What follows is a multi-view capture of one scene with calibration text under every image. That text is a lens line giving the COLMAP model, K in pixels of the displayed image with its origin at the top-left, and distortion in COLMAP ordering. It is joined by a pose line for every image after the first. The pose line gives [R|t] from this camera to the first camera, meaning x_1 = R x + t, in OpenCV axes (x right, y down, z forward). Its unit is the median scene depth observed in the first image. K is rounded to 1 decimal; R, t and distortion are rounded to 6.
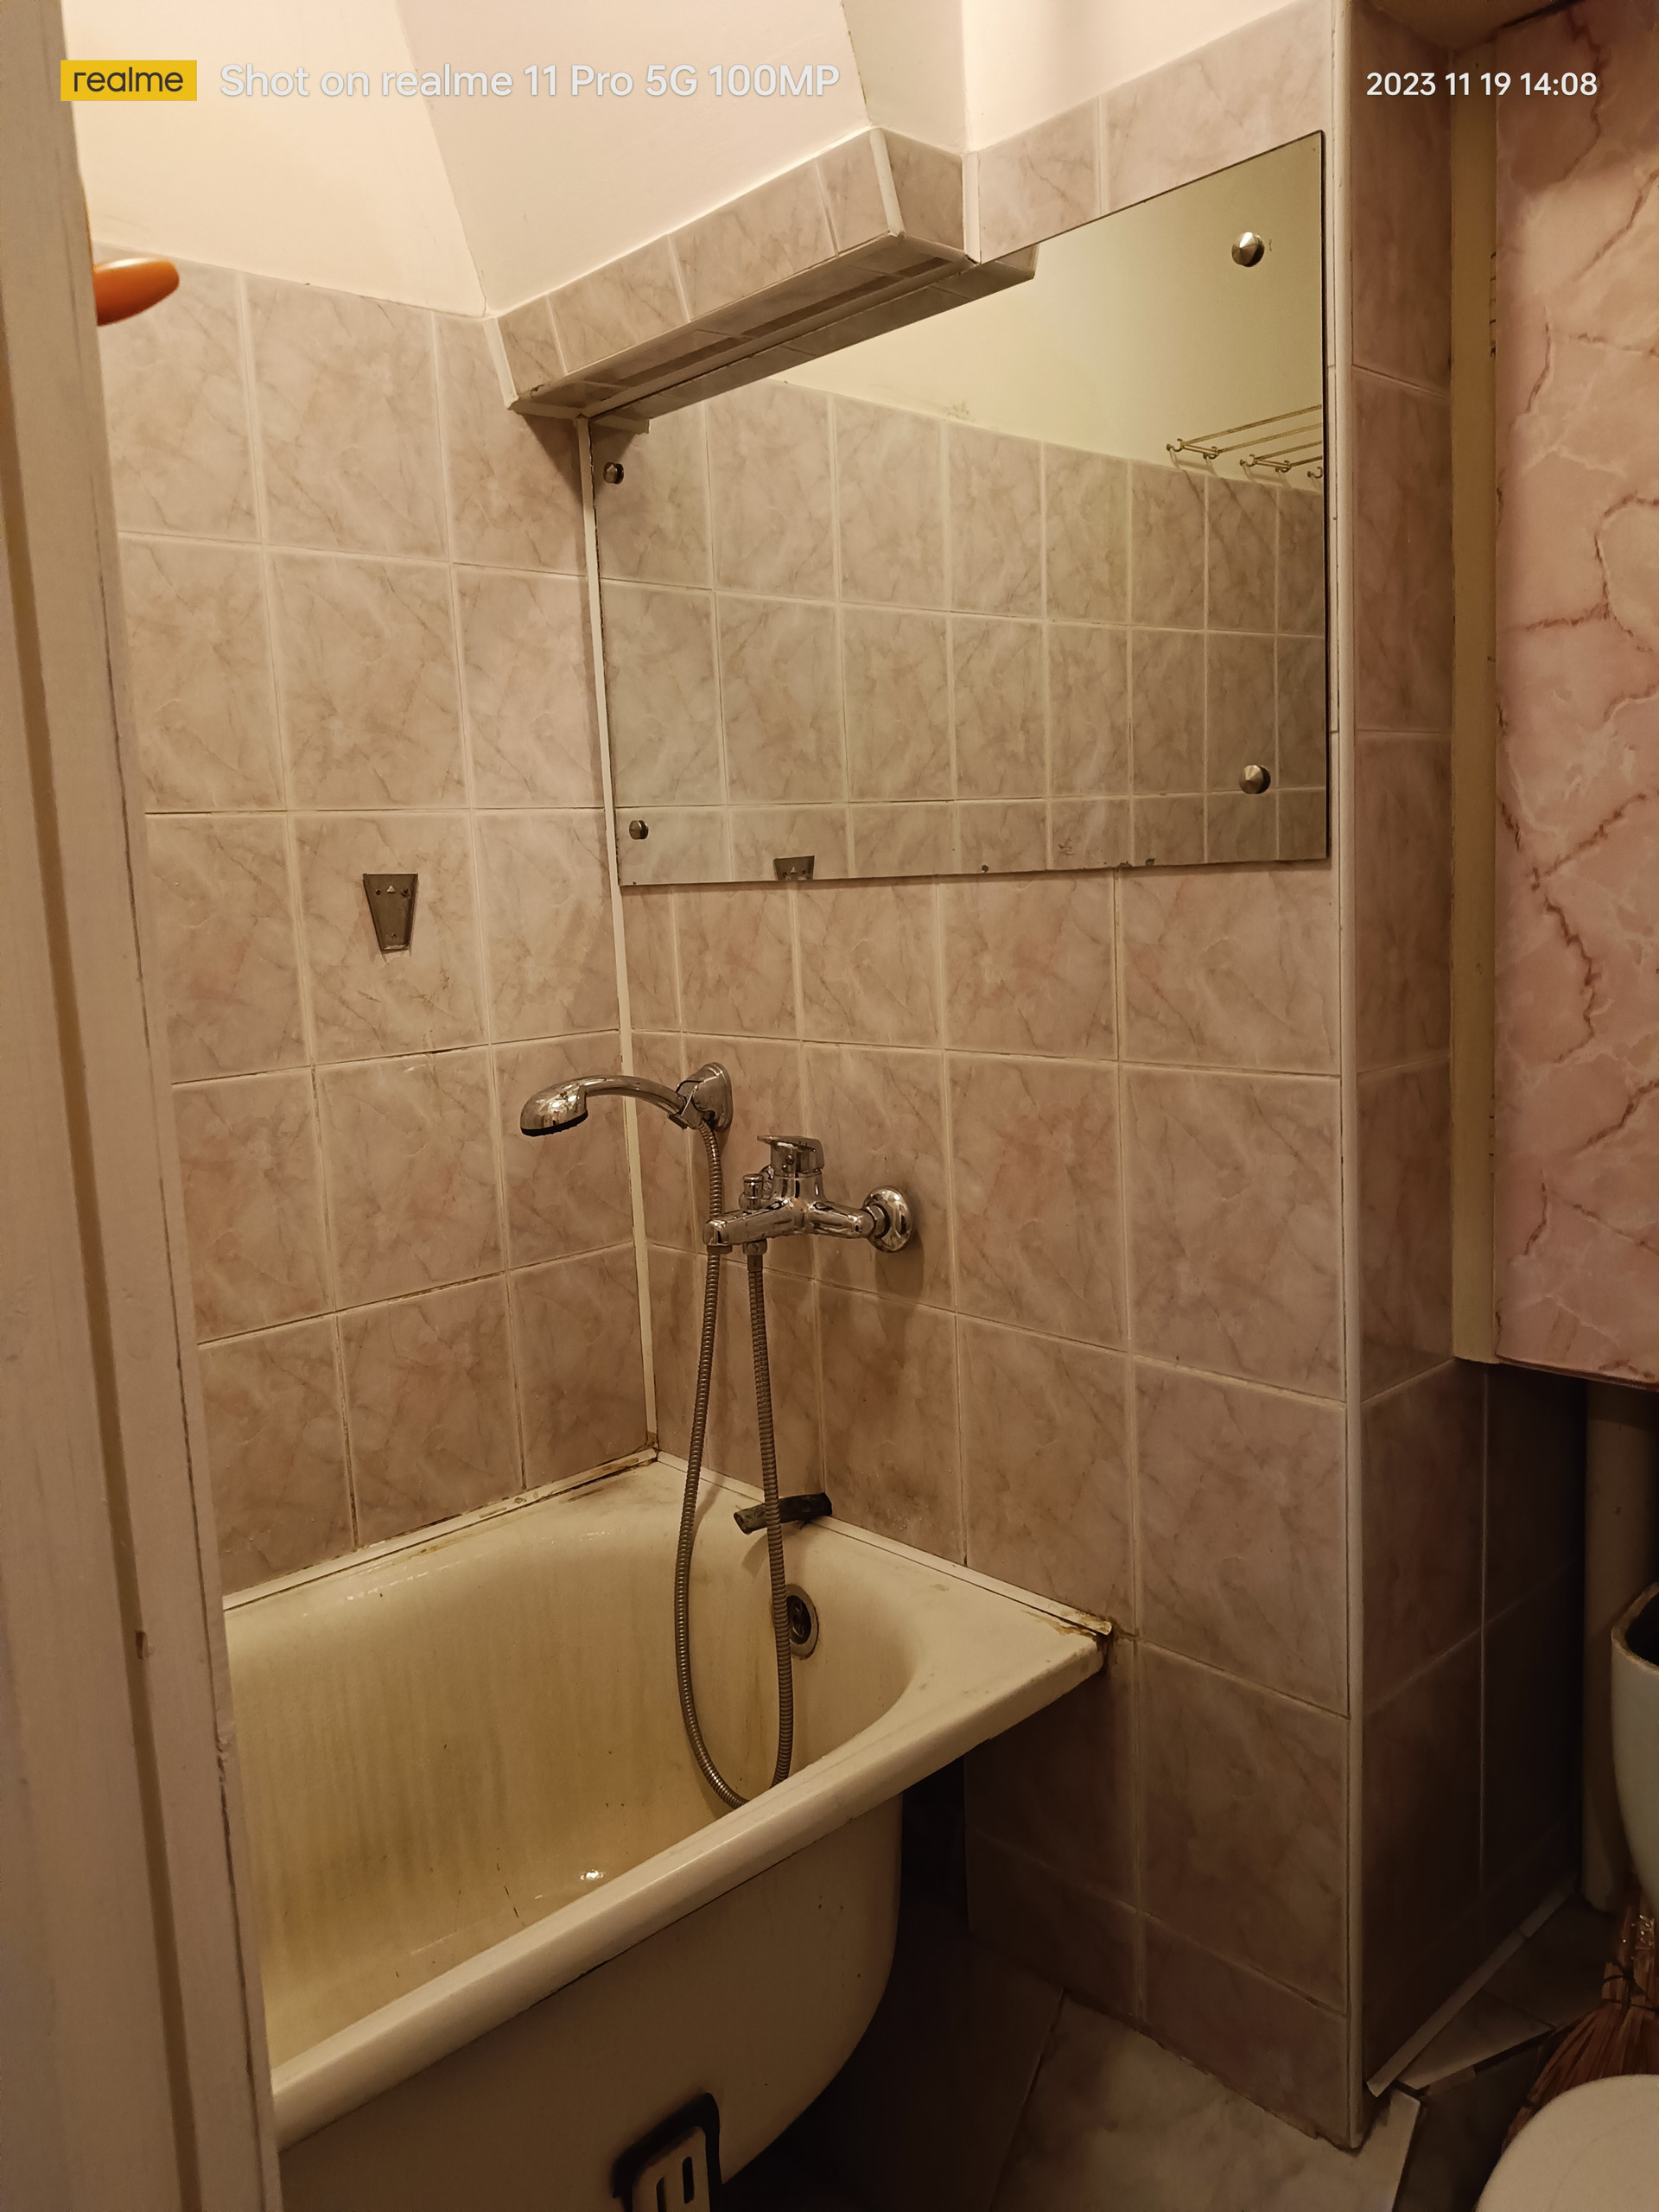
lens RADIAL K [[1708.0, 0, 799.9], [0, 1708.0, 1102.8], [0, 0, 1]] dist [0.021402, -0.002812]
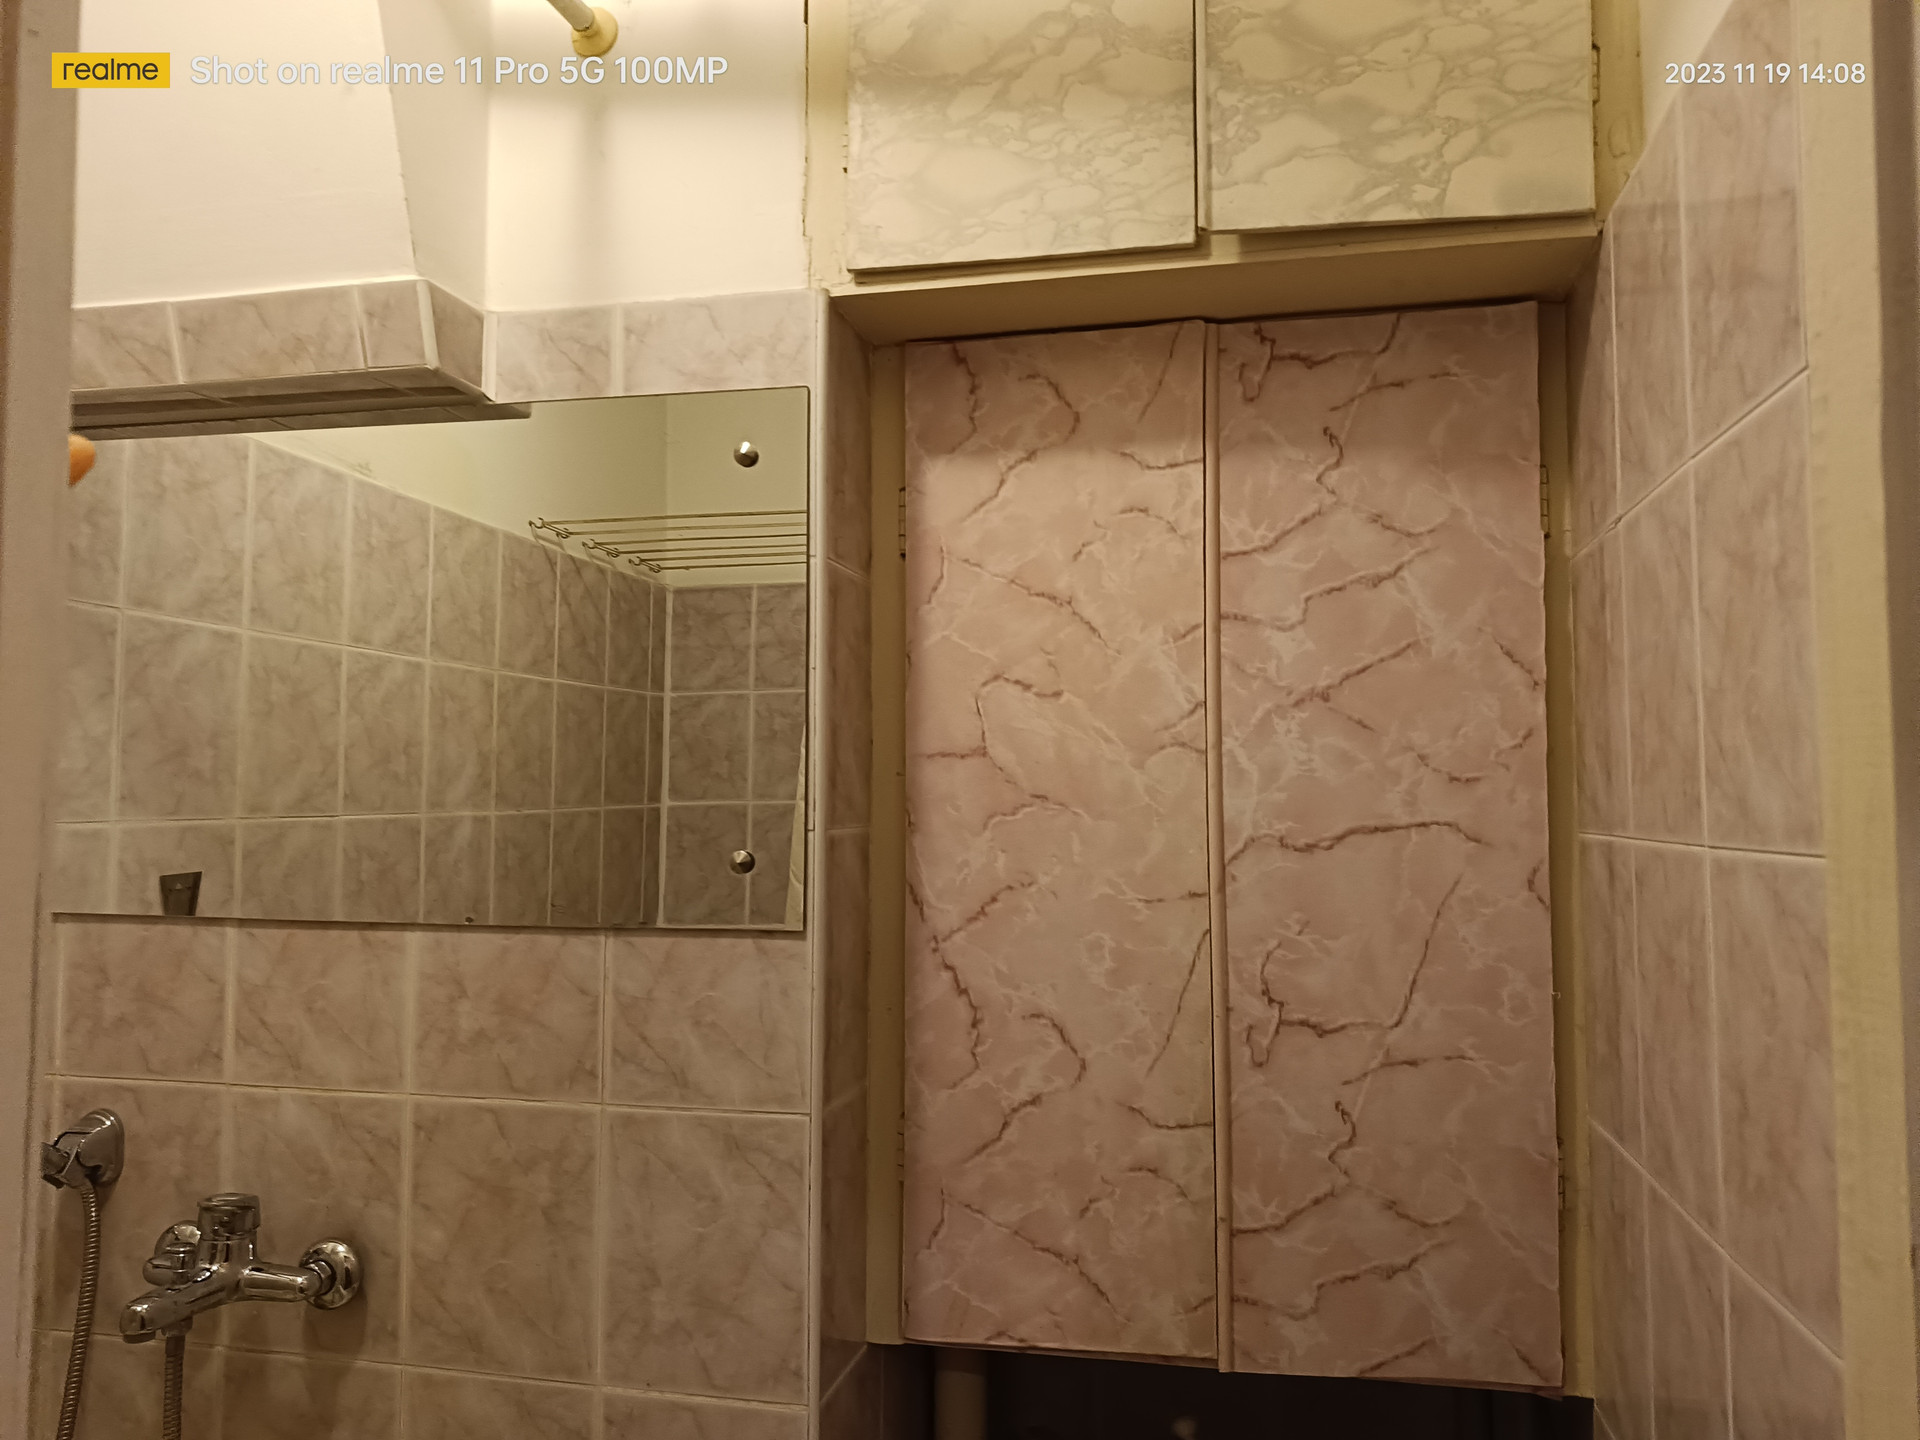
lens RADIAL K [[1452.8, 0, 960.0], [0, 1452.8, 689.9], [0, 0, 1]] dist [0.057410, -0.069538]
pose [[0.814487, 0.091011, 0.573000, -0.186929], [0.034646, 0.978228, -0.204621, -0.082937], [-0.579147, 0.186513, 0.793600, 0.066316]]
